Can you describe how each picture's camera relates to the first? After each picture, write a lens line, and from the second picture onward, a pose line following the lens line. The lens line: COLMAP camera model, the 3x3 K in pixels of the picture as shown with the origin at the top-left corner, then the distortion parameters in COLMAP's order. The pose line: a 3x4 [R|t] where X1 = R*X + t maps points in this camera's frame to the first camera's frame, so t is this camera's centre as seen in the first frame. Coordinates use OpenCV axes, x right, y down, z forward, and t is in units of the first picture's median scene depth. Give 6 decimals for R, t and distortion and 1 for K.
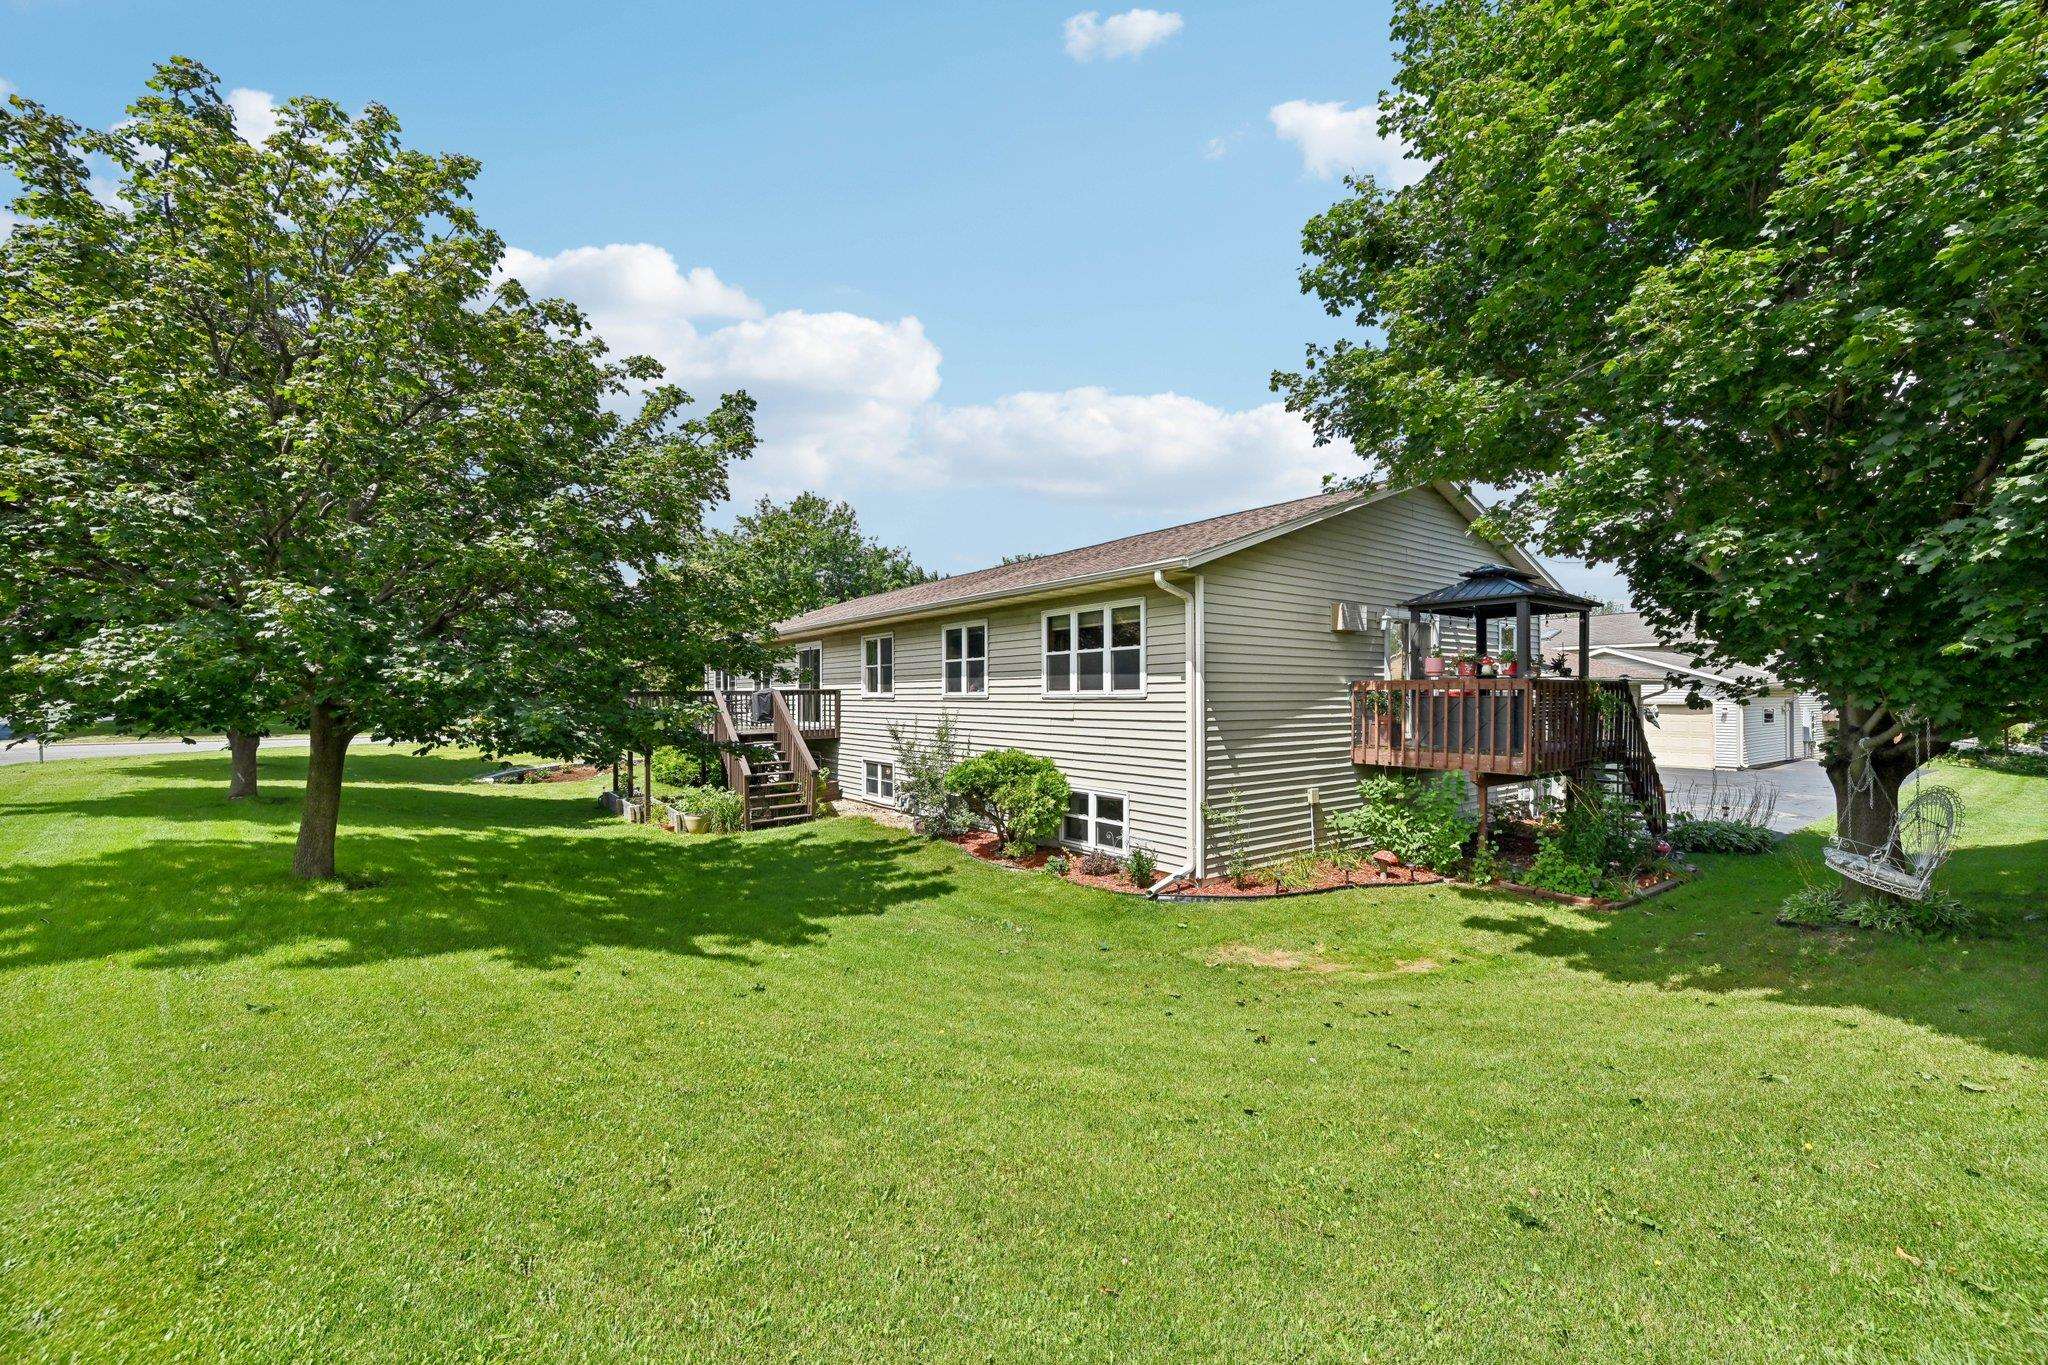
lens RADIAL K [[793.9, 0, 1024.0], [0, 793.9, 682.5], [0, 0, 1]] dist [-0.000103, 0.000010]
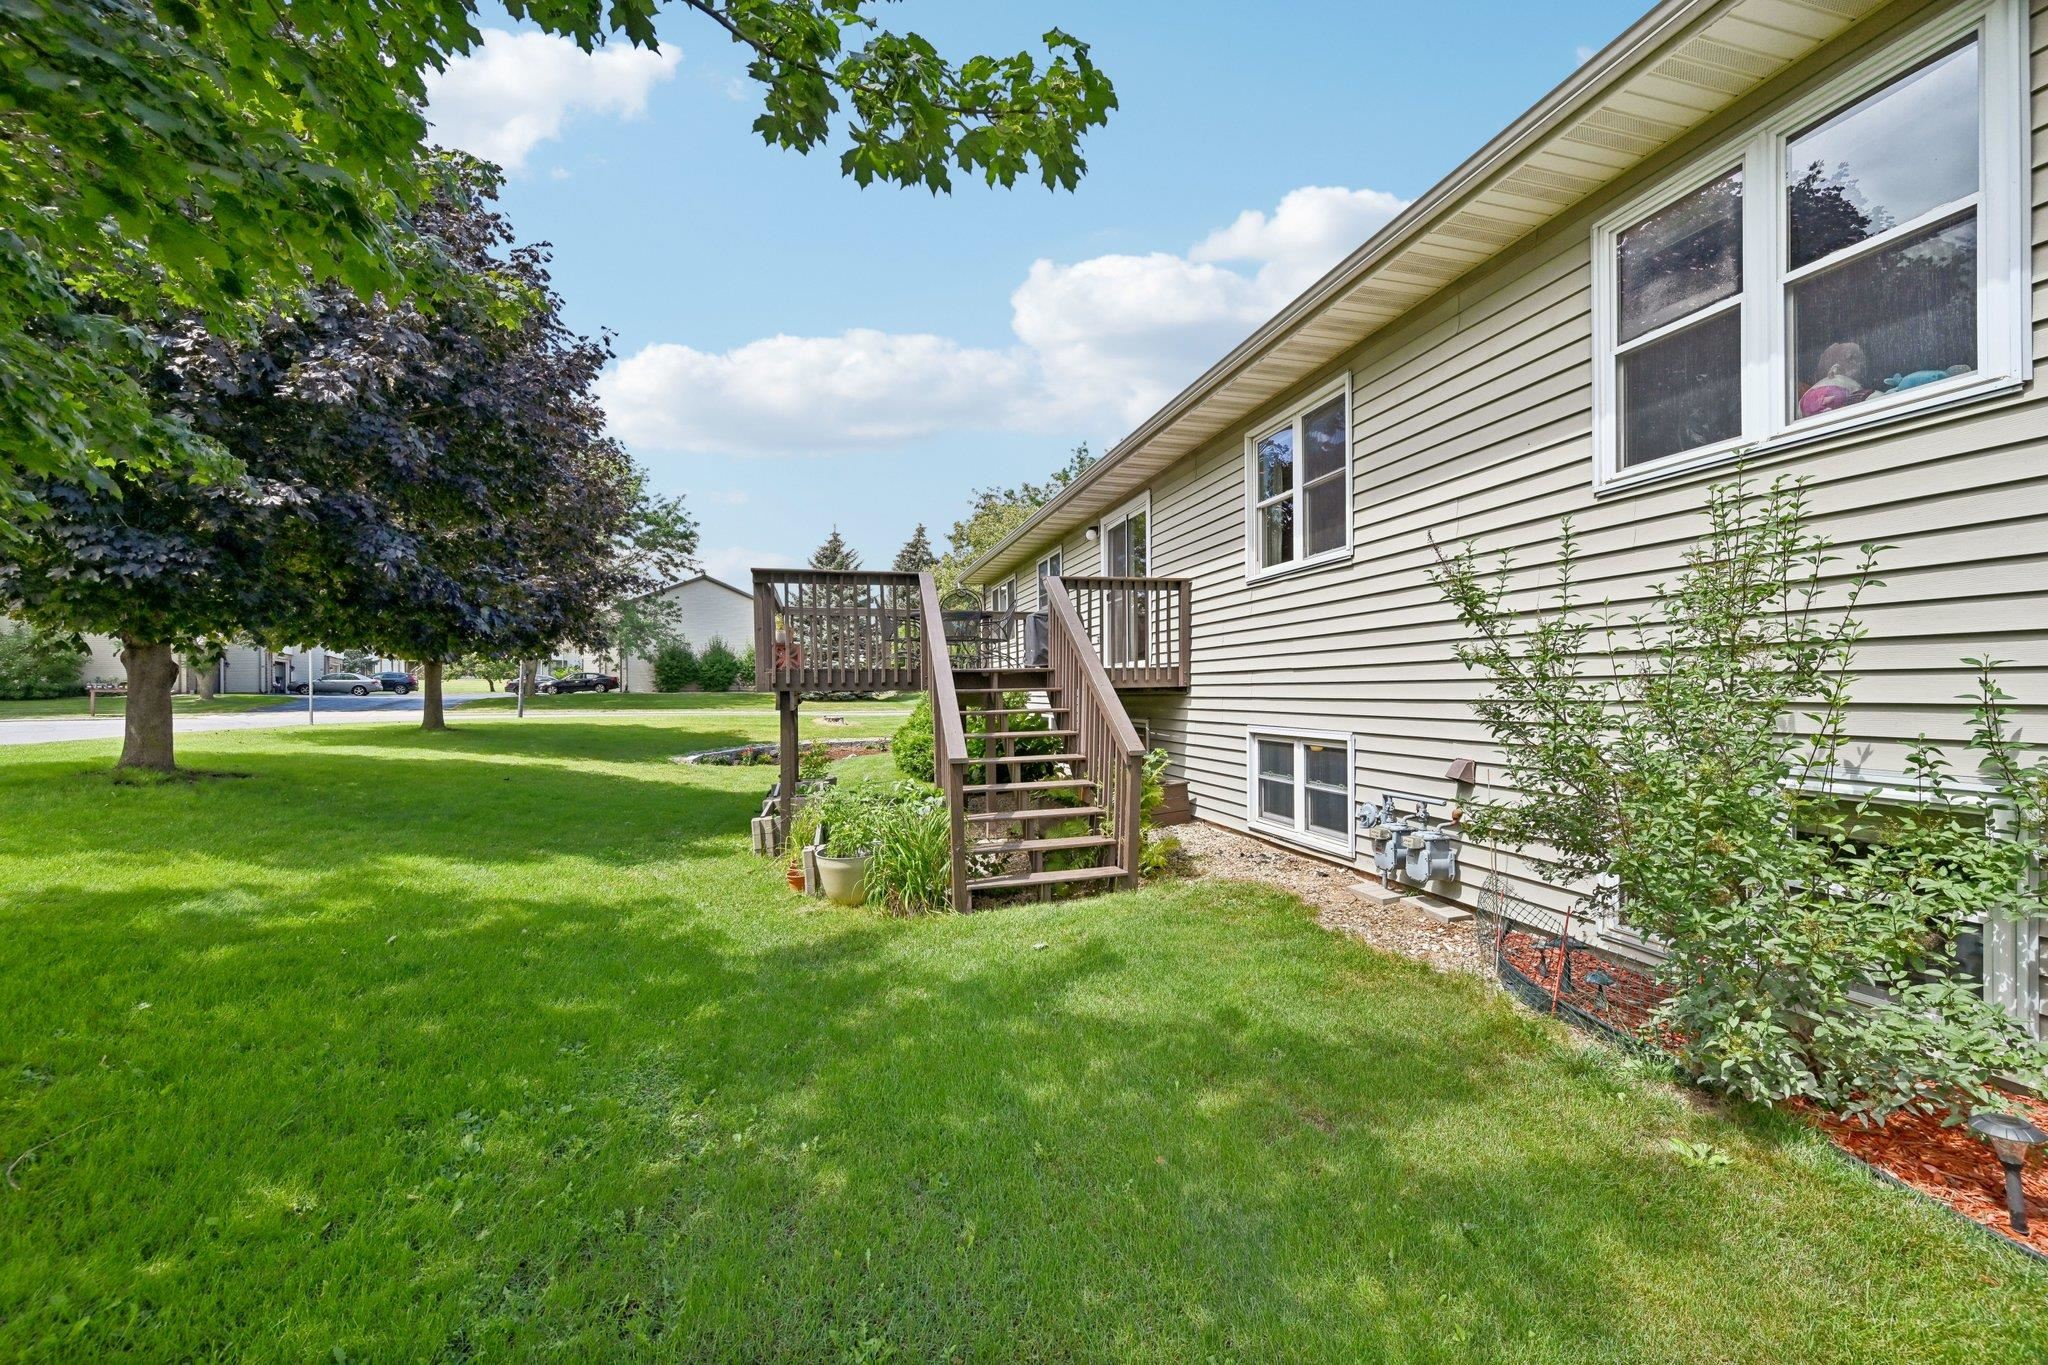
lens RADIAL K [[793.9, 0, 1024.0], [0, 793.9, 682.5], [0, 0, 1]] dist [-0.000103, 0.000010]
pose [[0.920075, -0.005729, -0.391701, -0.151652], [0.008566, 0.999948, 0.005494, 0.068862], [0.391650, -0.008410, 0.920076, 0.583433]]
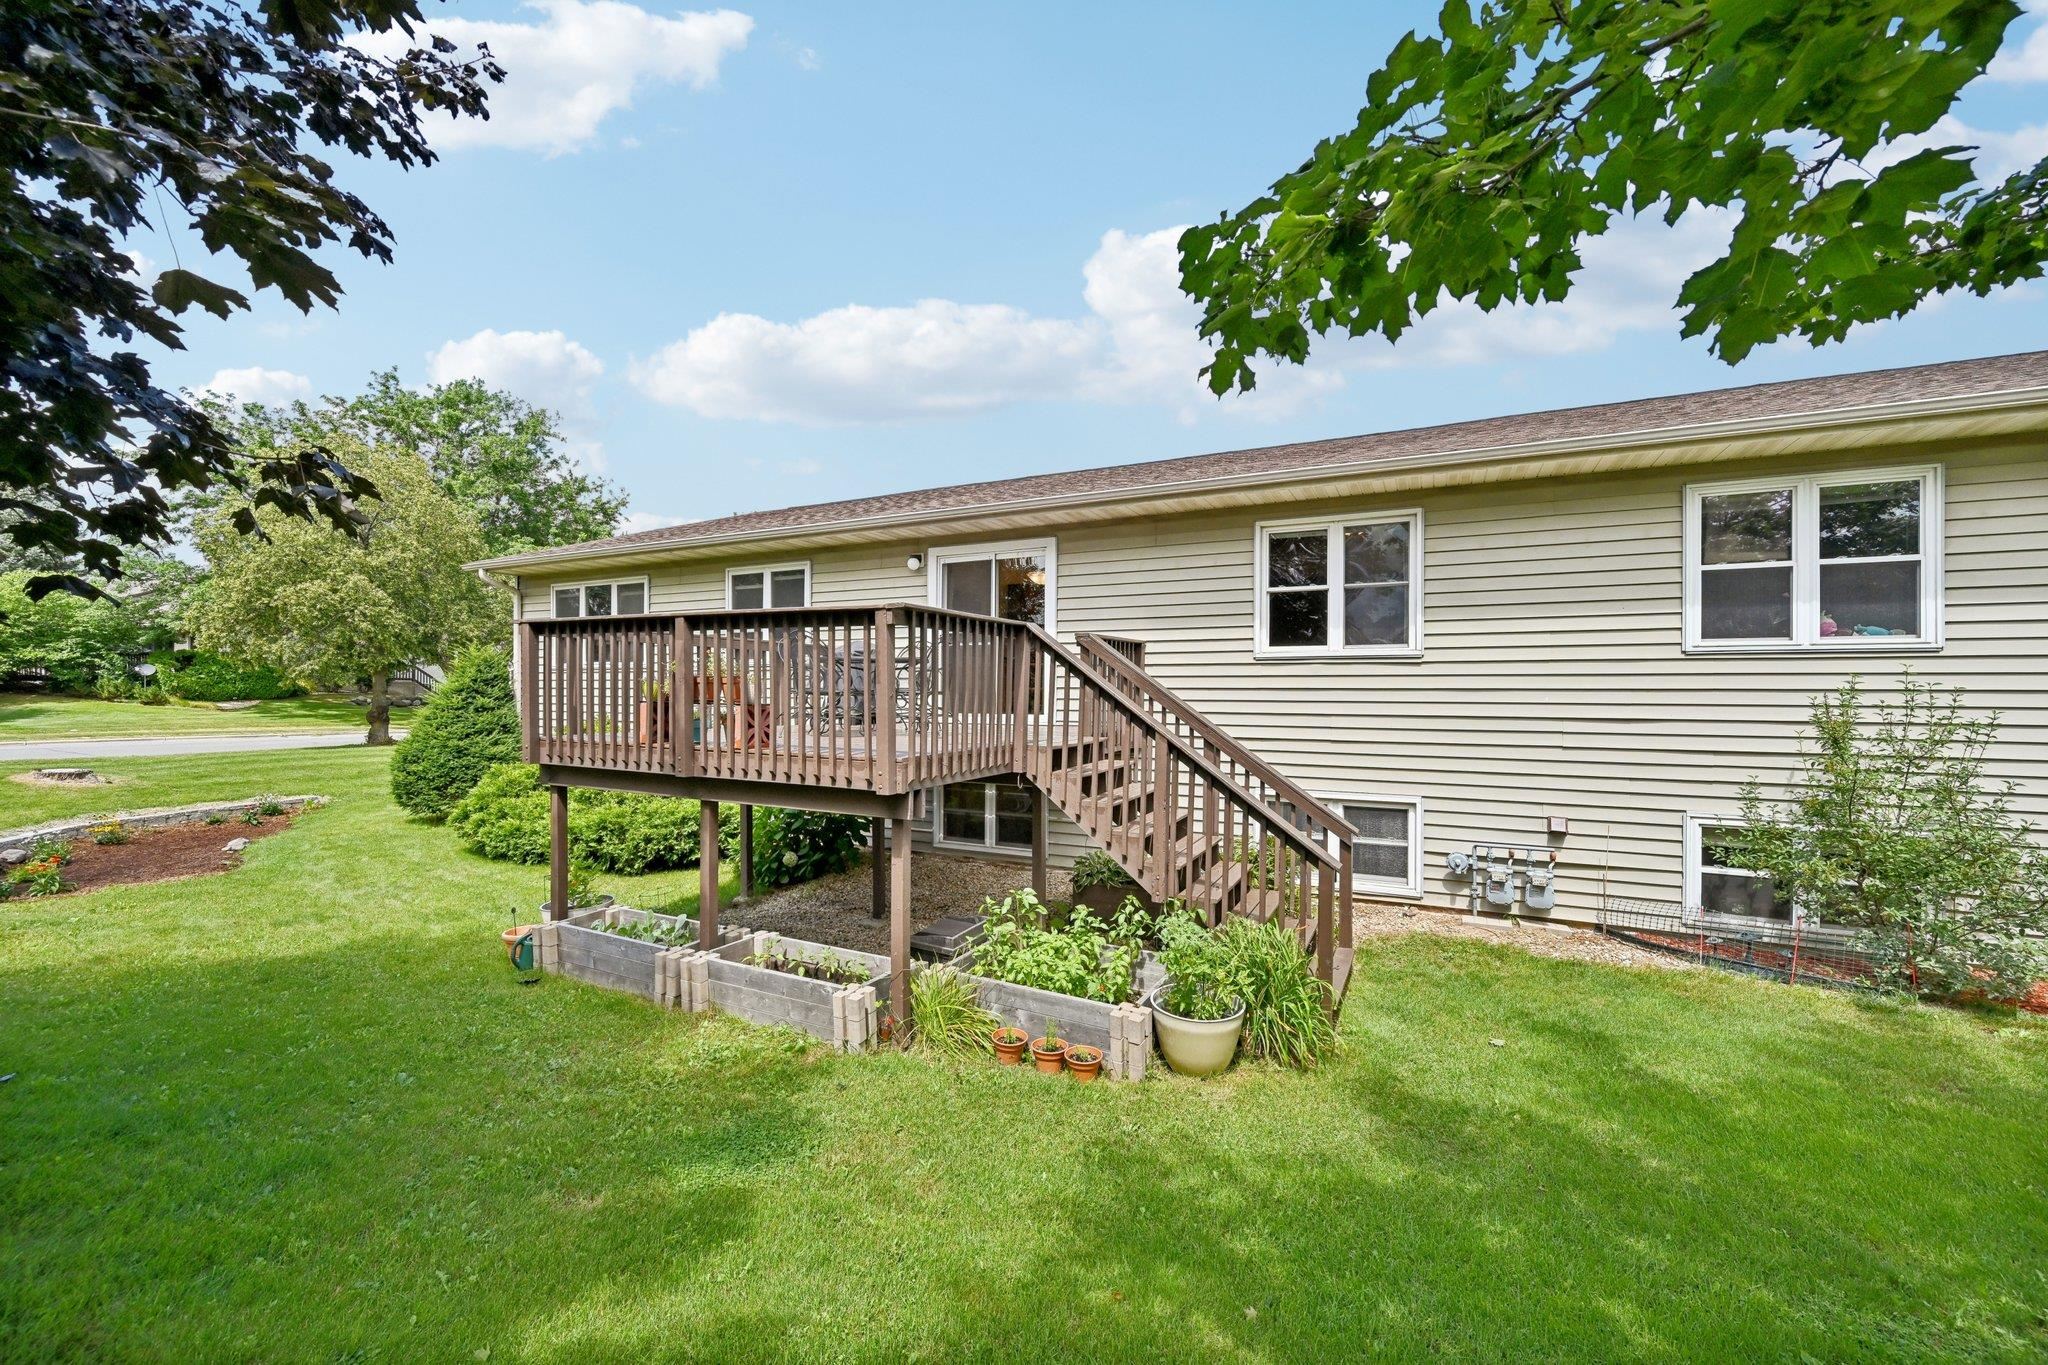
lens RADIAL K [[829.7, 0, 1024.0], [0, 829.7, 682.5], [0, 0, 1]] dist [0.000158, -0.000136]
pose [[0.910516, 0.002885, 0.413463, -0.529203], [-0.007243, 0.999933, 0.008974, 0.030236], [-0.413410, -0.011166, 0.910477, 0.634448]]
